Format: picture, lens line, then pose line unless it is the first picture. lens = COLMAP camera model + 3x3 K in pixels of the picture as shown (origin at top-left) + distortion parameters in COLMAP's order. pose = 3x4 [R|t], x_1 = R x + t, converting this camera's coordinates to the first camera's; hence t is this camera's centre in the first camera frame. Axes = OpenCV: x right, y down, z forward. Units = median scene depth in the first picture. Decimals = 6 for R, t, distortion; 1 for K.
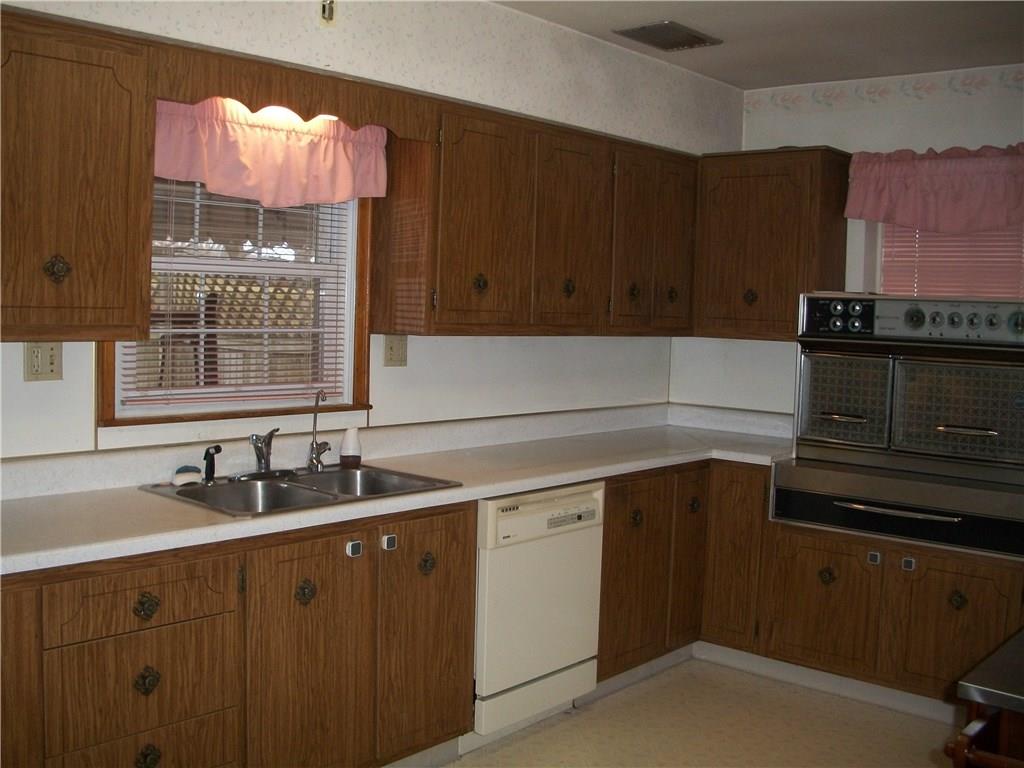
lens RADIAL K [[1087.8, 0, 512.0], [0, 1087.8, 384.0], [0, 0, 1]] dist [-0.226866, 0.206906]
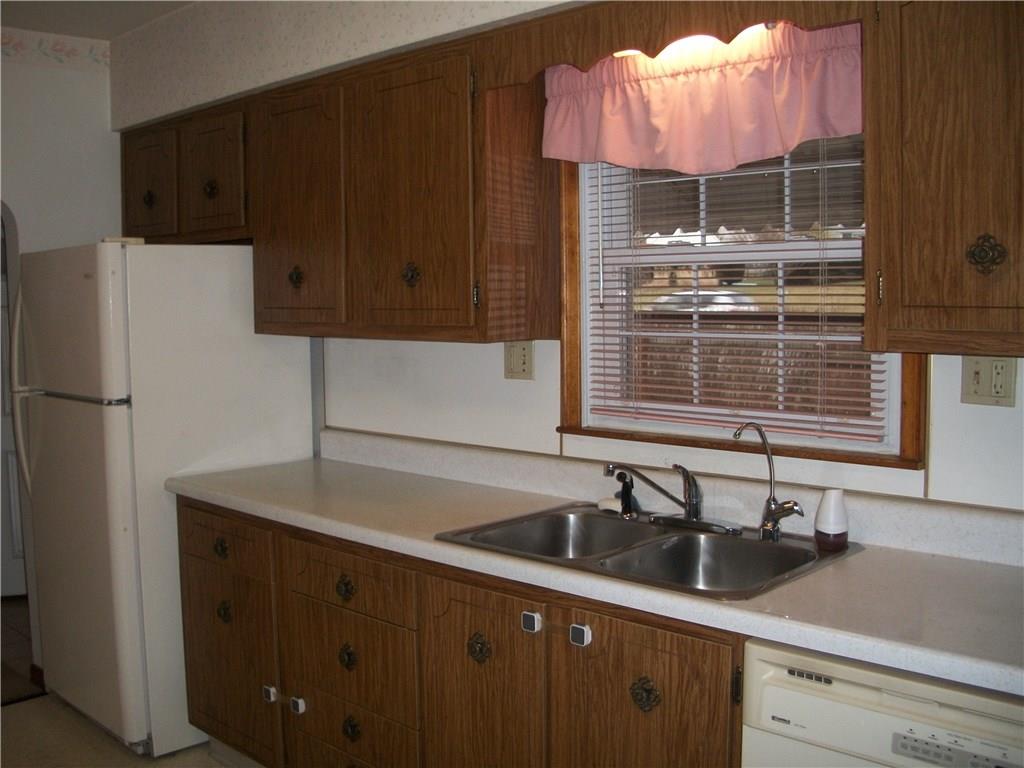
lens RADIAL K [[1087.8, 0, 512.0], [0, 1087.8, 384.0], [0, 0, 1]] dist [-0.226866, 0.206906]
pose [[-0.056979, 0.054262, -0.996900, 0.571228], [-0.060098, 0.996525, 0.057676, -0.054853], [0.996565, 0.063198, -0.053520, 0.959263]]
